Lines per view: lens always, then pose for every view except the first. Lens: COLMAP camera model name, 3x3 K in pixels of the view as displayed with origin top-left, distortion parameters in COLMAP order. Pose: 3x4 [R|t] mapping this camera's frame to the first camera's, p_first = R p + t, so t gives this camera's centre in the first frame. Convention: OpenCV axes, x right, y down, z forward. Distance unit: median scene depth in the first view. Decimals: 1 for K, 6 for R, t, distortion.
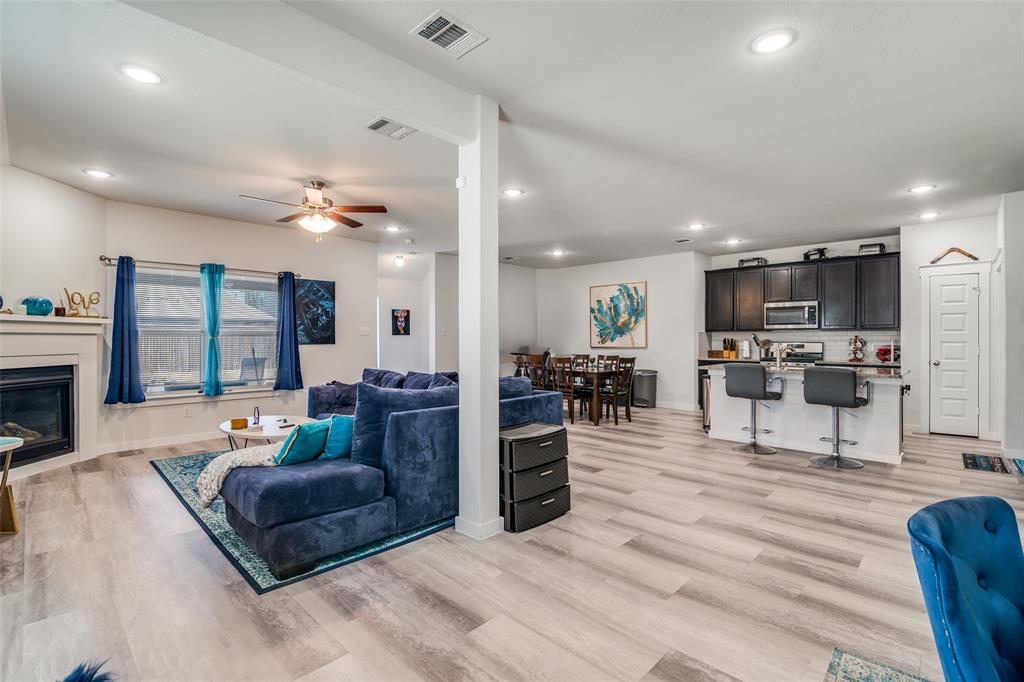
lens RADIAL K [[472.8, 0, 513.5], [0, 472.8, 338.8], [0, 0, 1]] dist [-0.018584, 0.000547]
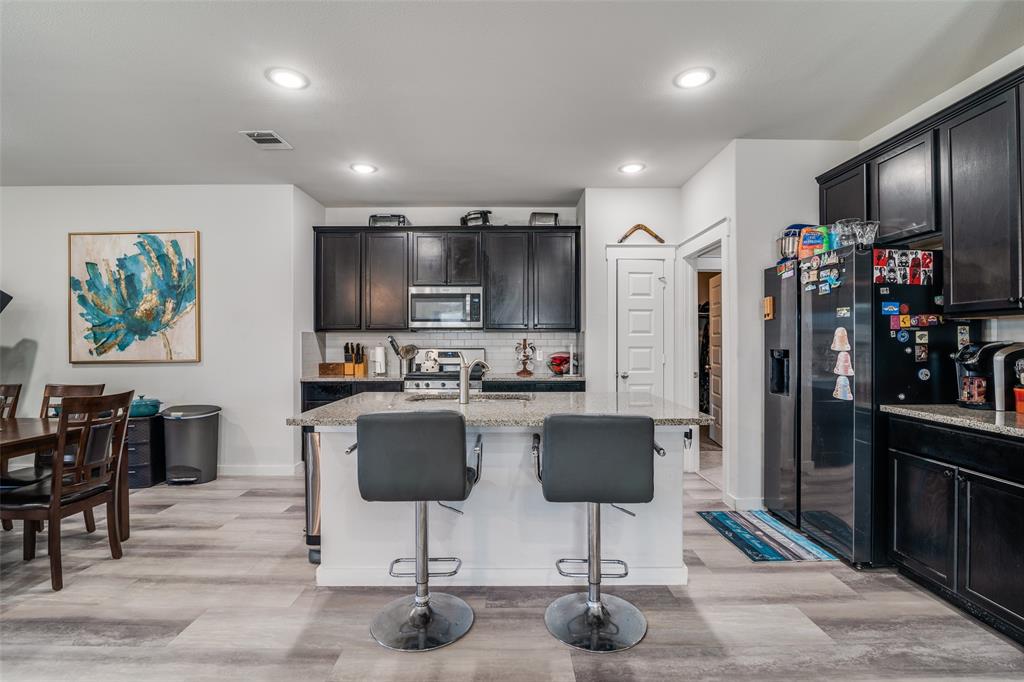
lens RADIAL K [[474.9, 0, 512.0], [0, 474.9, 341.0], [0, 0, 1]] dist [-0.015912, -0.000209]
pose [[0.717788, 0.001595, 0.696260, 0.225068], [0.002065, 0.999988, -0.004420, -0.000439], [-0.696259, 0.004610, 0.717776, 0.528064]]
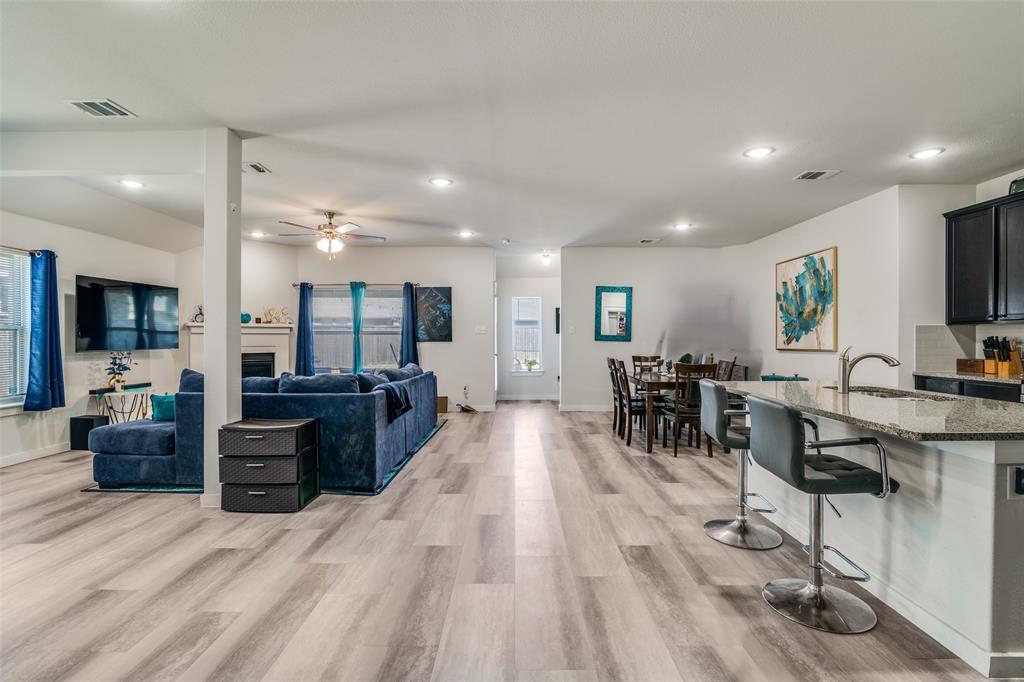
lens RADIAL K [[472.8, 0, 513.5], [0, 472.8, 338.8], [0, 0, 1]] dist [-0.018584, 0.000547]
pose [[0.691177, 0.003380, -0.722677, 0.581235], [-0.001123, 0.999993, 0.003603, 0.000200], [0.722684, -0.001679, 0.691176, 0.332993]]
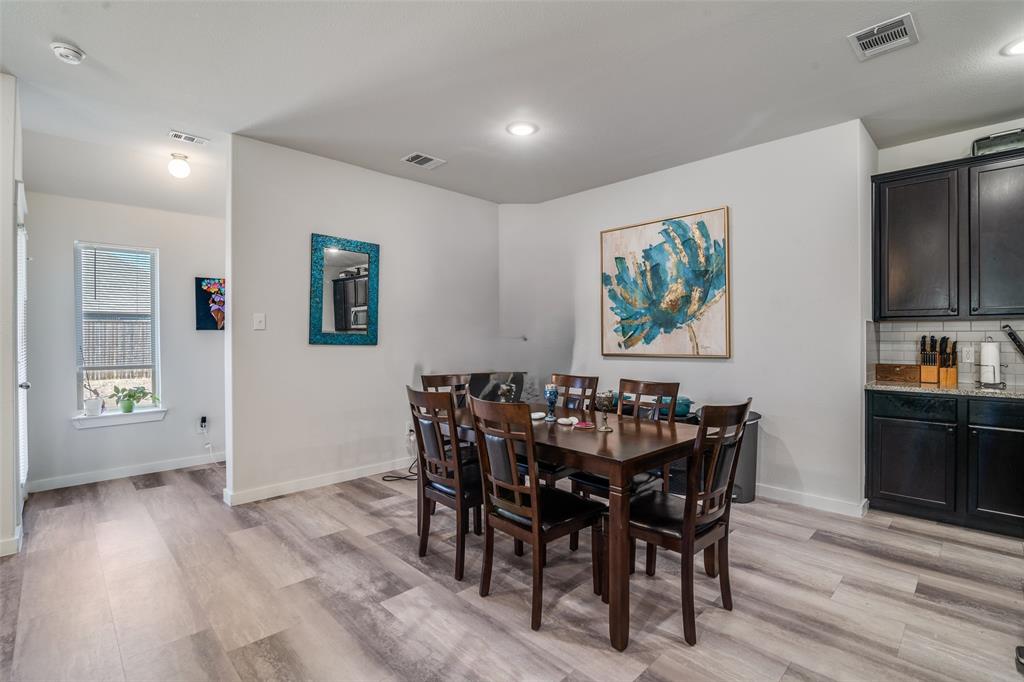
lens RADIAL K [[472.8, 0, 513.5], [0, 472.8, 338.8], [0, 0, 1]] dist [-0.018584, 0.000547]
pose [[0.999648, -0.000144, -0.026523, 0.122509], [0.000255, 0.999991, 0.004175, -0.000764], [0.026522, -0.004180, 0.999639, 0.737204]]
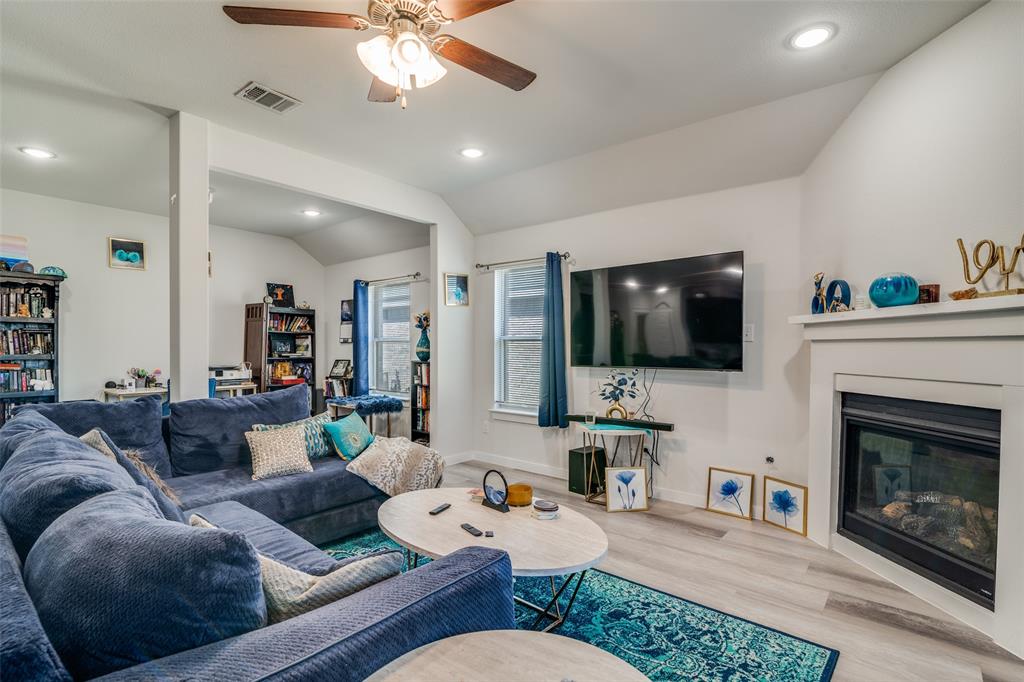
lens RADIAL K [[487.0, 0, 526.9], [0, 487.0, 345.5], [0, 0, 1]] dist [0.001664, 0.000257]
pose [[-0.994760, 0.001161, -0.102228, -0.331087], [0.000994, 0.999998, 0.001680, -0.002781], [0.102230, 0.001570, -0.994760, 0.982743]]
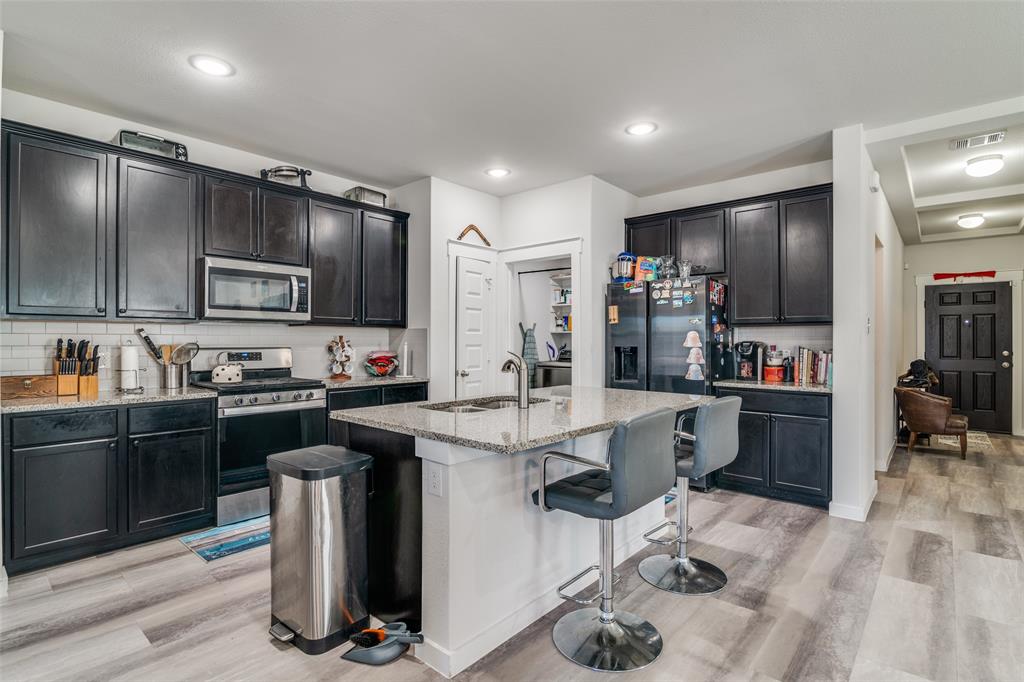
lens RADIAL K [[499.6, 0, 512.0], [0, 499.6, 341.0], [0, 0, 1]] dist [-0.015346, 0.000280]
pose [[-0.047103, -0.000677, 0.998890, 0.092854], [-0.001466, 0.999999, 0.000608, -0.000971], [-0.998889, -0.001435, -0.047103, 0.877041]]
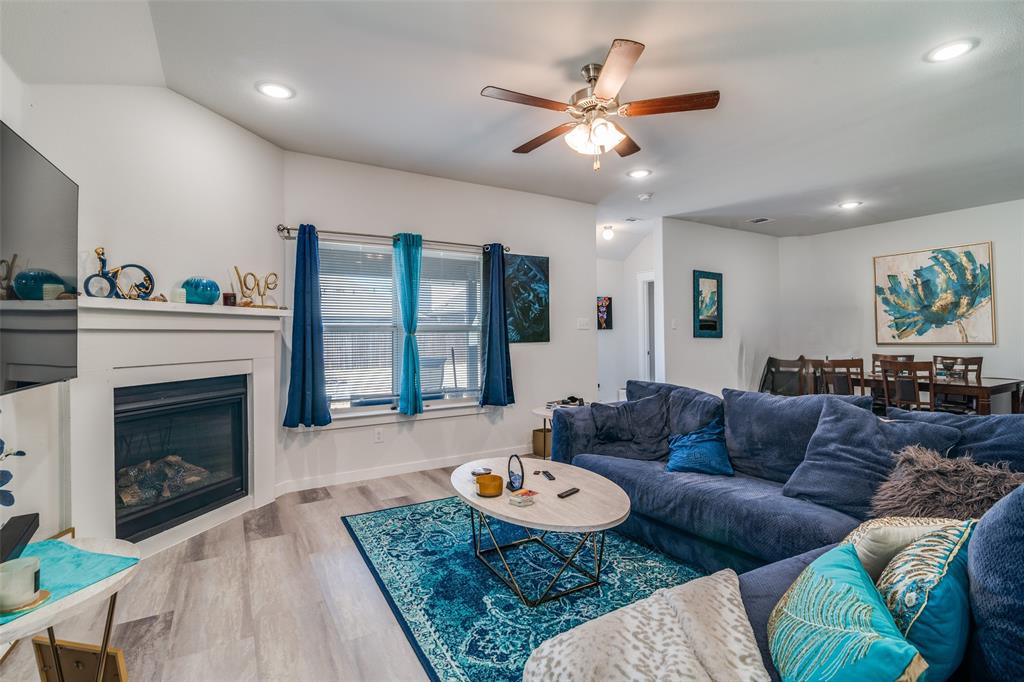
lens RADIAL K [[475.9, 0, 514.5], [0, 475.9, 328.5], [0, 0, 1]] dist [-0.017556, 0.000238]
pose [[0.966504, -0.013141, -0.256315, -0.252568], [0.009973, 0.999857, -0.013656, -0.000178], [0.256458, 0.010643, 0.966497, 0.281619]]
